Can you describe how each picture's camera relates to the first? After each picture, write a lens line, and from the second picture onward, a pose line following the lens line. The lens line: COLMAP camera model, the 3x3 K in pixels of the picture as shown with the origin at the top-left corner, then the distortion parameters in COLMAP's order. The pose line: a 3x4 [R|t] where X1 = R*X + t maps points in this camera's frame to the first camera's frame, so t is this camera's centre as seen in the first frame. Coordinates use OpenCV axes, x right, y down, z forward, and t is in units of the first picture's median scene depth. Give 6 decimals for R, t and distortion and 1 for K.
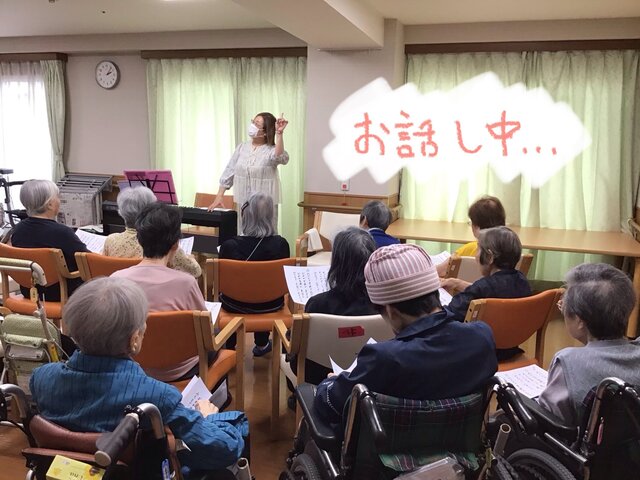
lens RADIAL K [[574.5, 0, 320.6], [0, 574.5, 240.2], [0, 0, 1]] dist [0.010451, -0.025880]
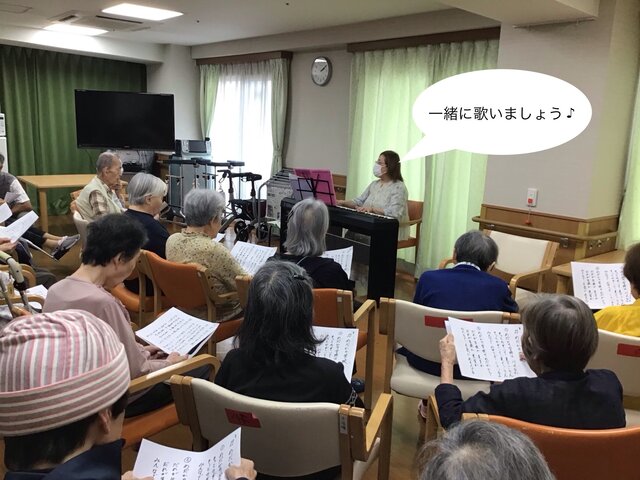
lens RADIAL K [[574.5, 0, 320.5], [0, 574.5, 241.0], [0, 0, 1]] dist [0.010451, -0.025880]
pose [[0.869393, 0.107561, -0.482273, 0.146679], [-0.108129, 0.993778, 0.026719, -0.024960], [0.482146, 0.028918, 0.875614, 0.152553]]
